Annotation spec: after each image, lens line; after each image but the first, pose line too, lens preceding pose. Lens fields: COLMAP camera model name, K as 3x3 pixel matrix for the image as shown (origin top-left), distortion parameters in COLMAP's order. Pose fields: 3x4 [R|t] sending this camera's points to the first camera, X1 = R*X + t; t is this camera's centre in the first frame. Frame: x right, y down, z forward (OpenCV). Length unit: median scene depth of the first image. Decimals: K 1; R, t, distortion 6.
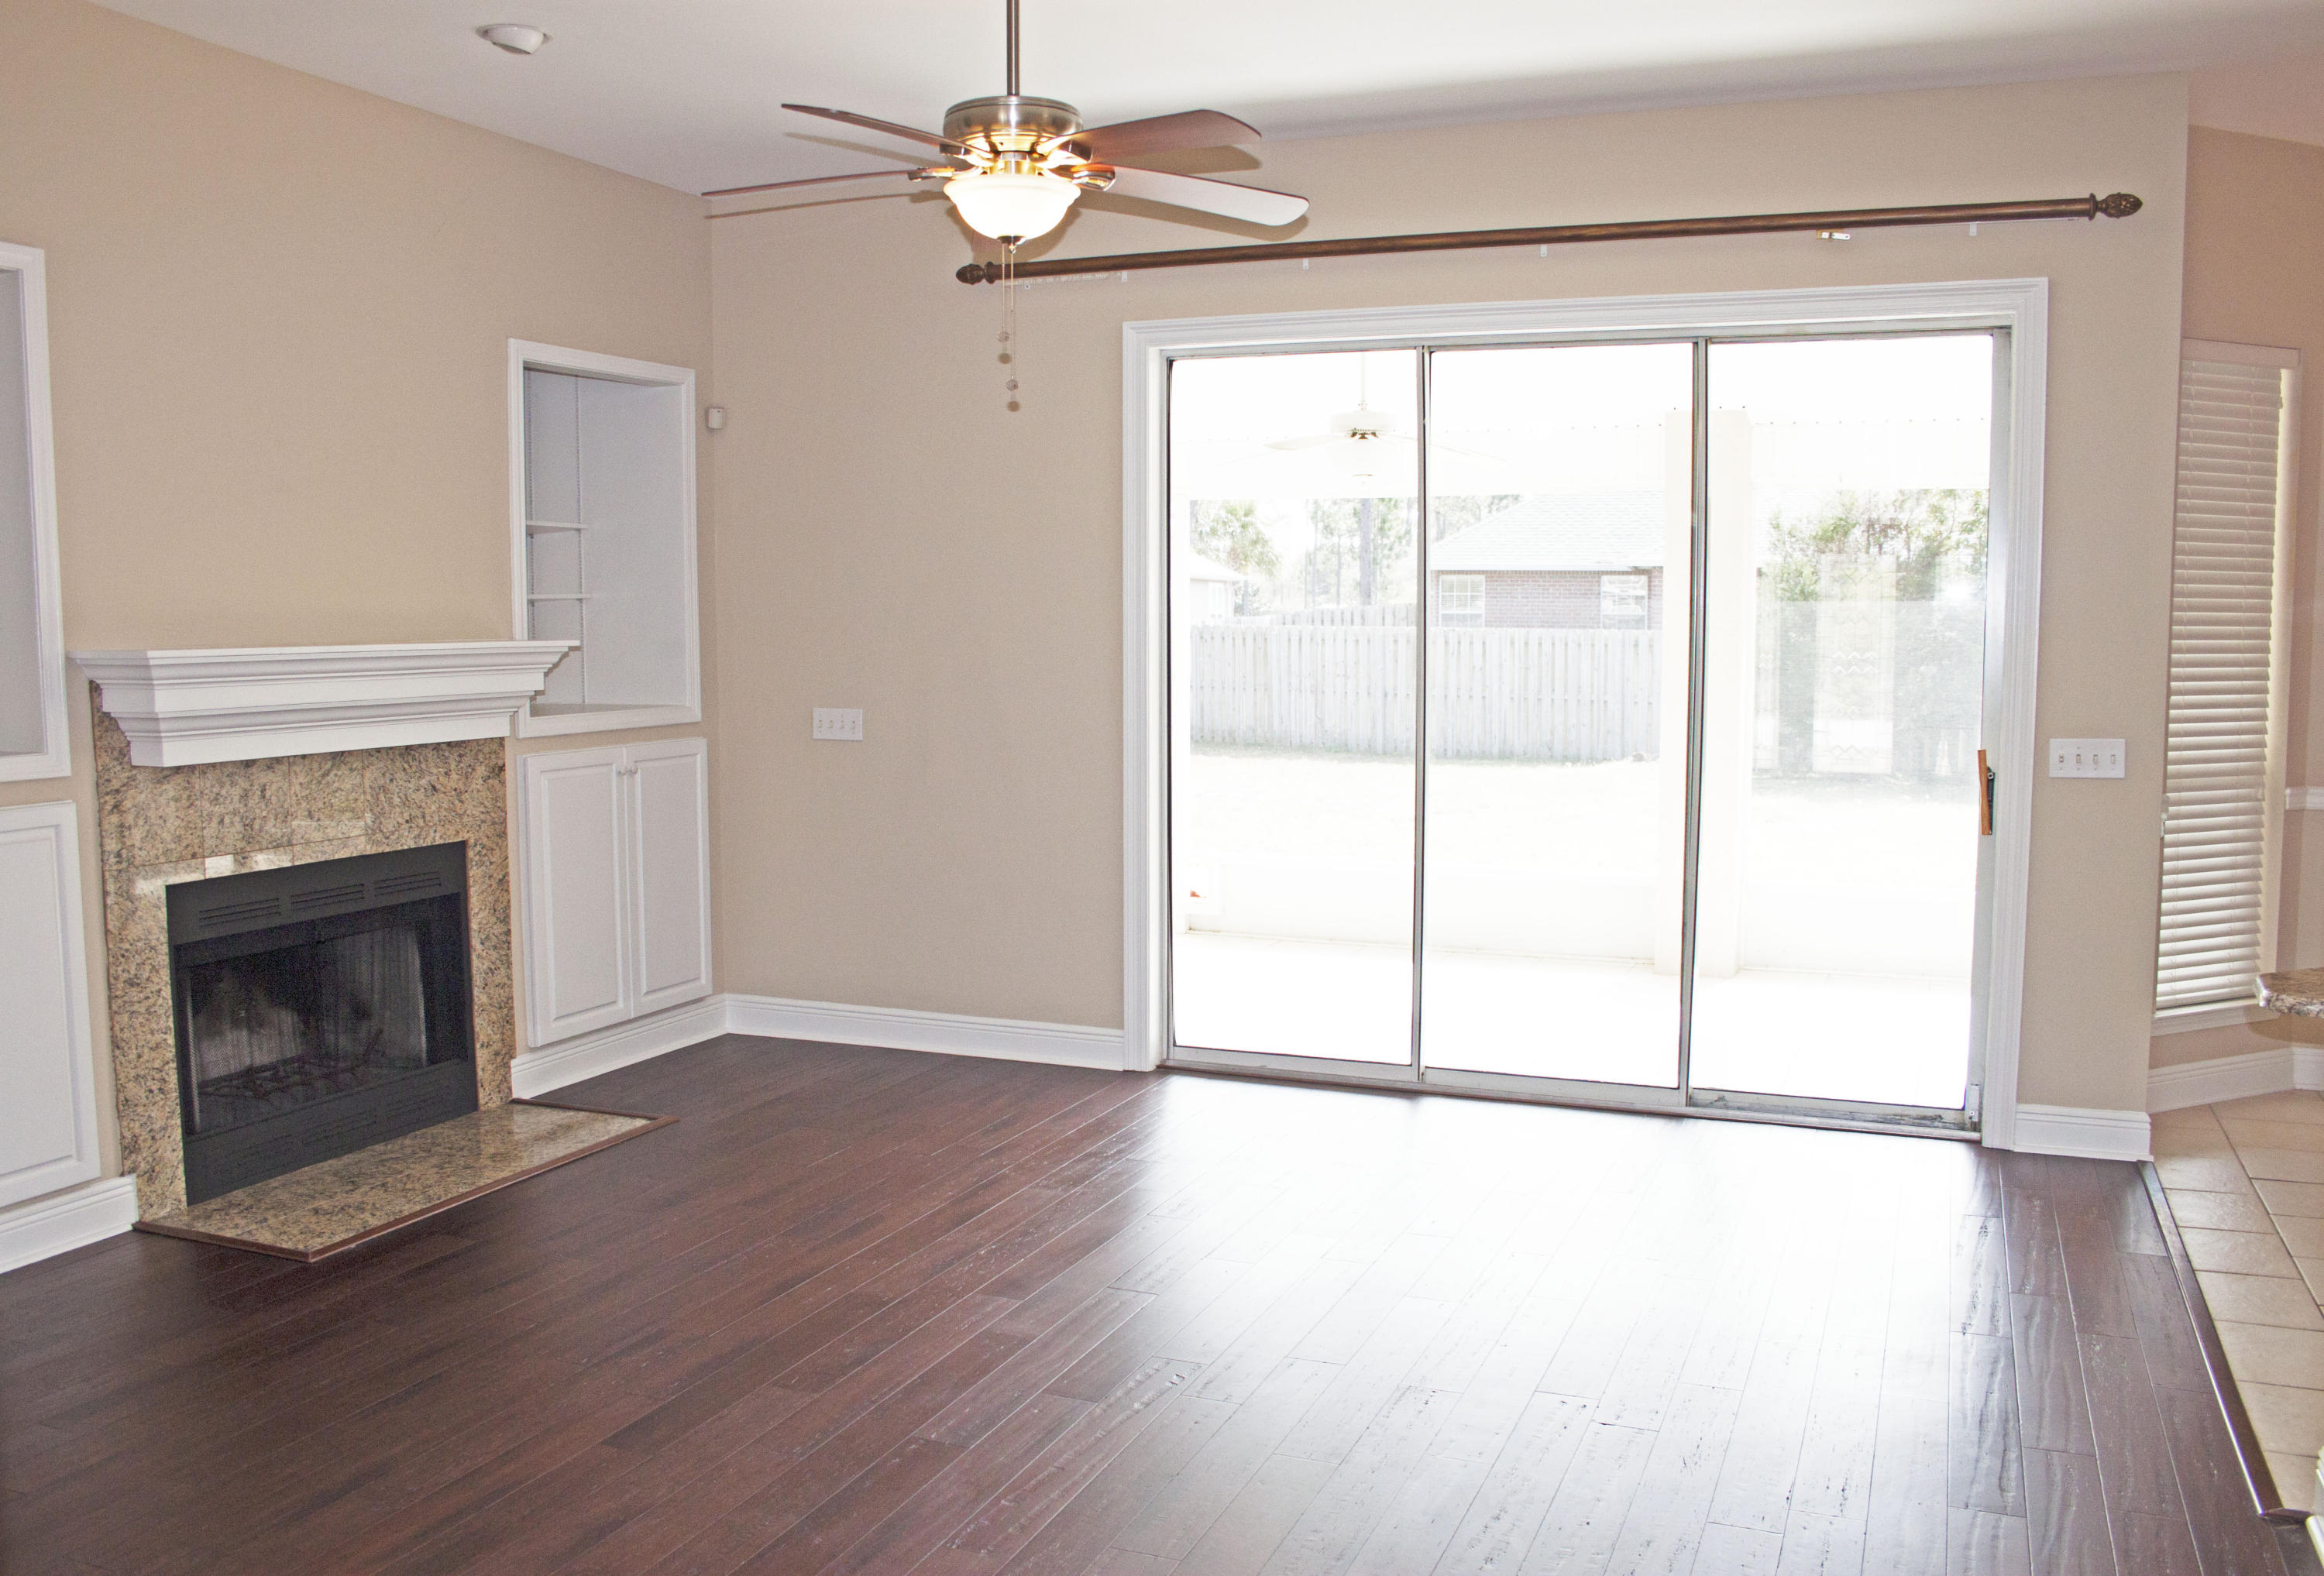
lens RADIAL K [[1978.8, 0, 1162.0], [0, 1978.8, 788.0], [0, 0, 1]] dist [-0.142973, 0.121978]
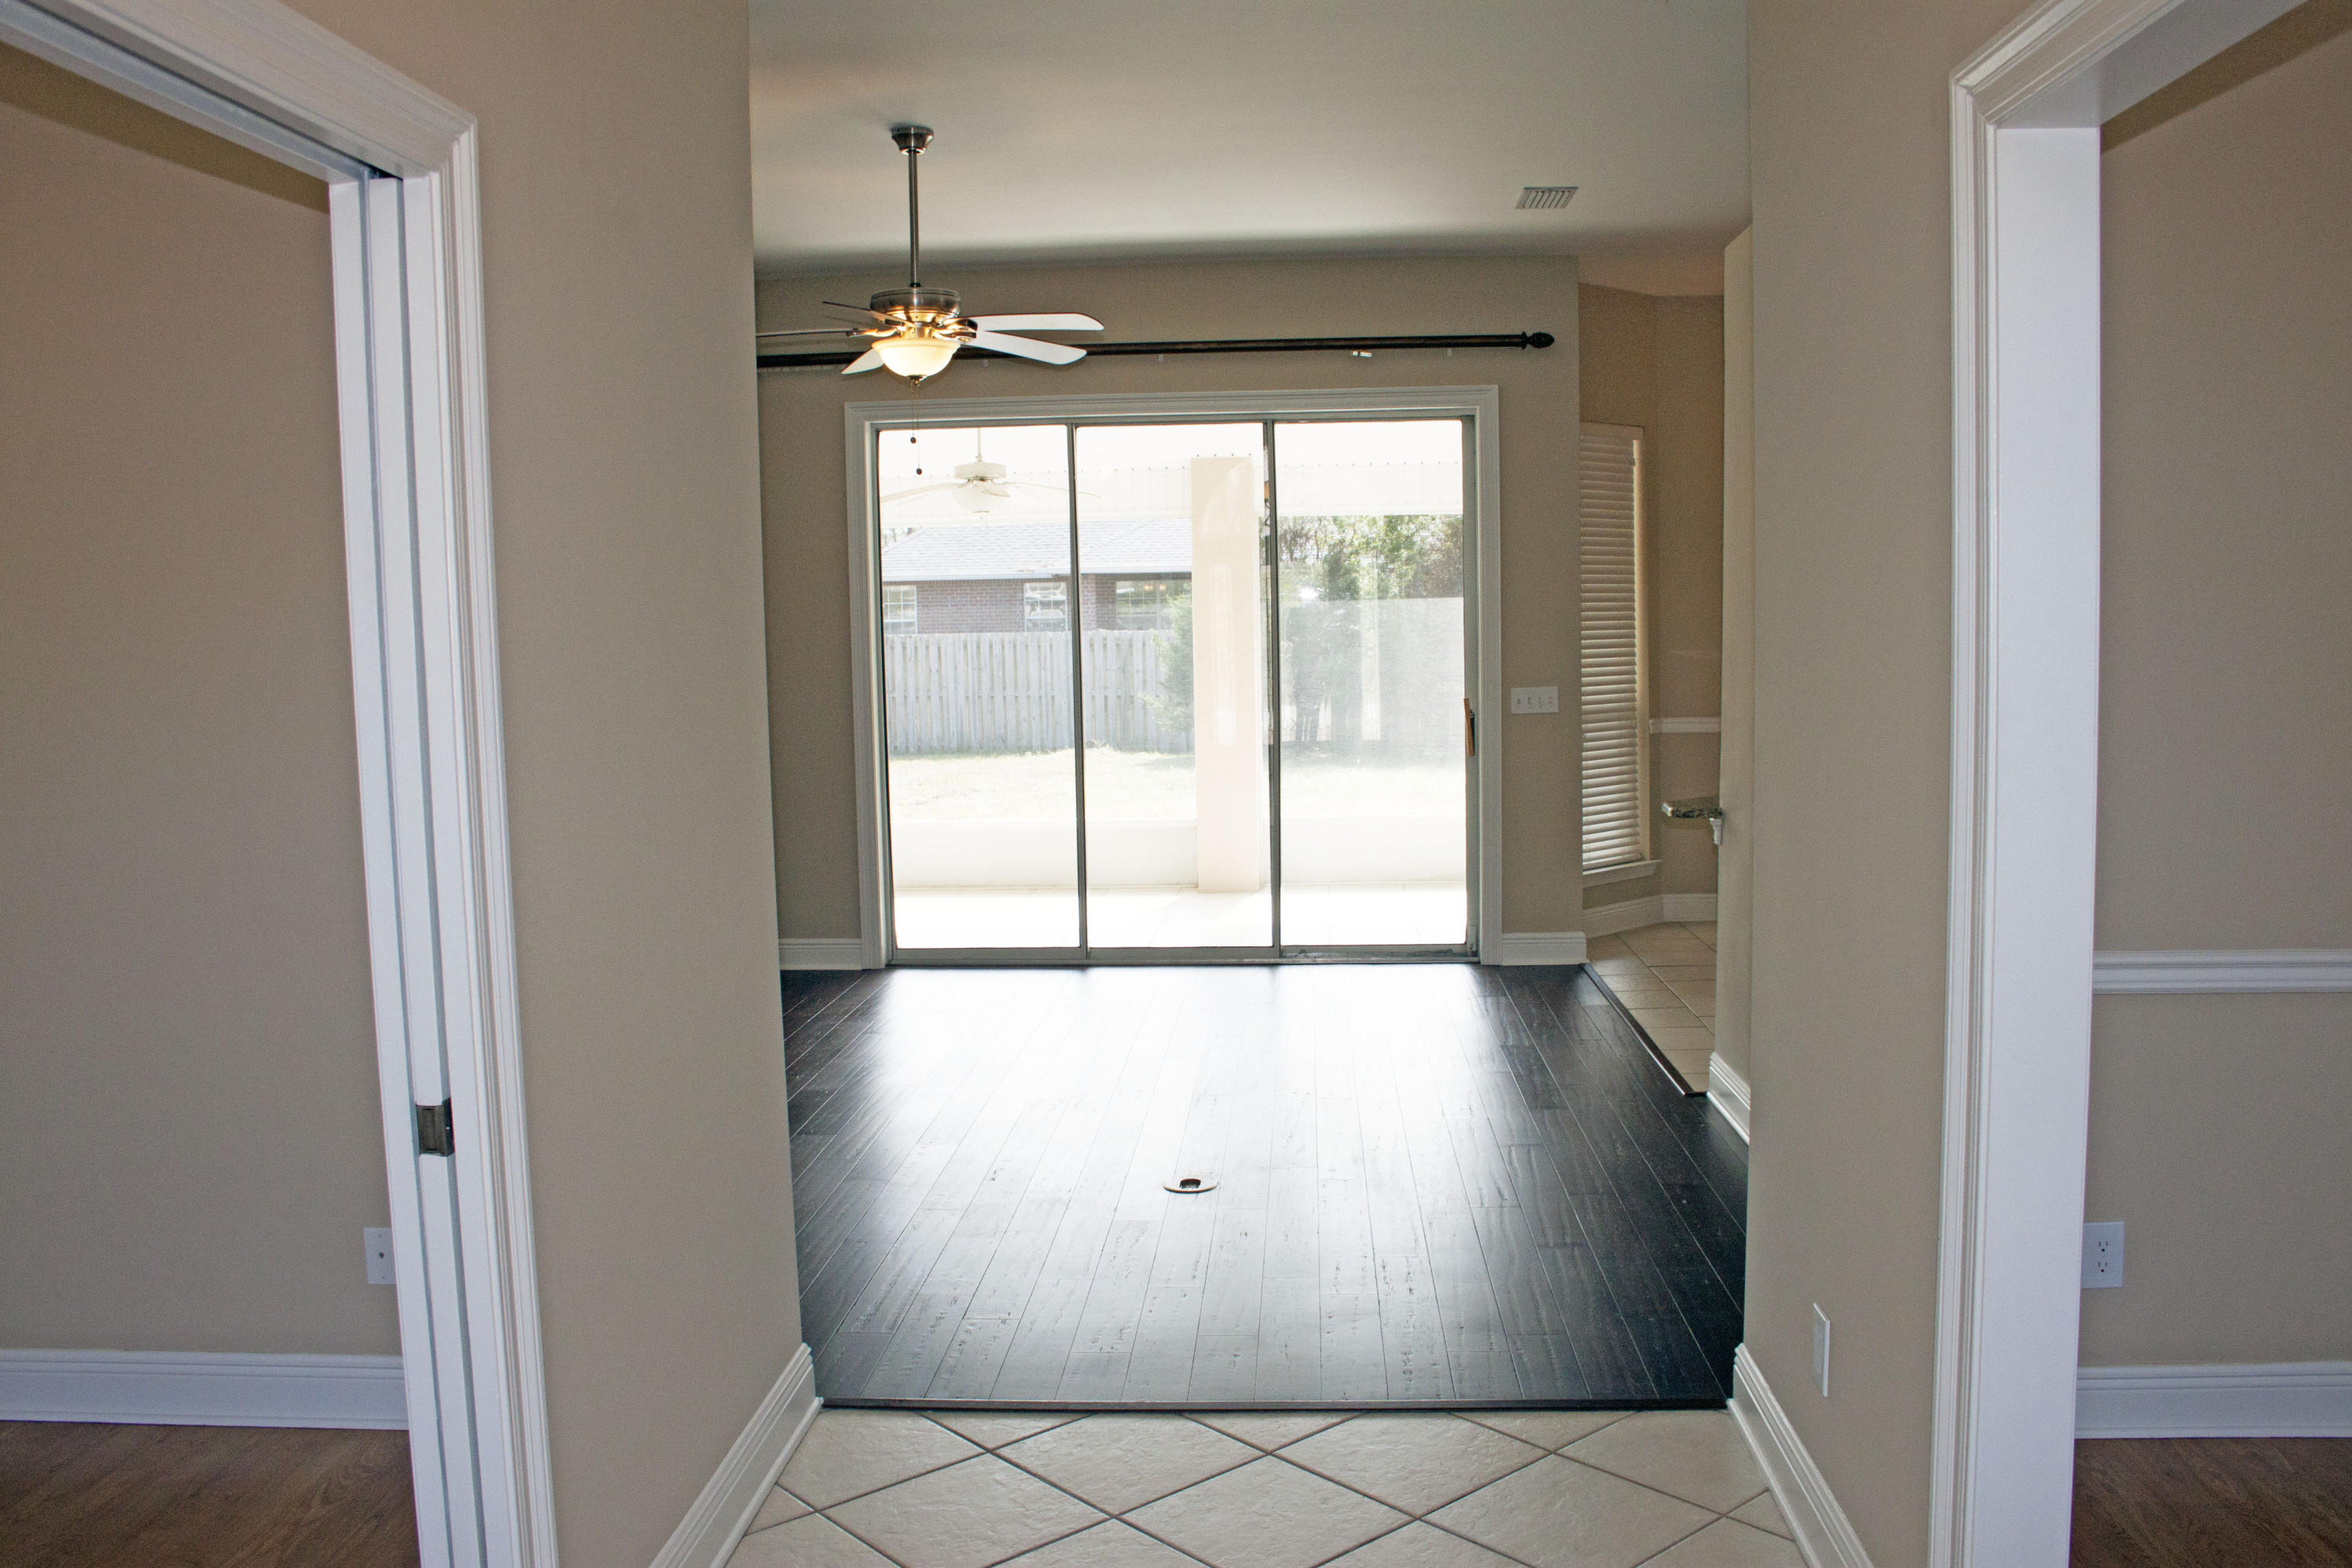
lens RADIAL K [[1980.8, 0, 1176.0], [0, 1980.8, 784.0], [0, 0, 1]] dist [-0.164278, 0.004255]
pose [[0.948673, -0.046589, 0.312807, -0.243848], [0.048720, 0.998812, 0.001004, 0.031030], [-0.312482, 0.014288, 0.949816, -0.338837]]
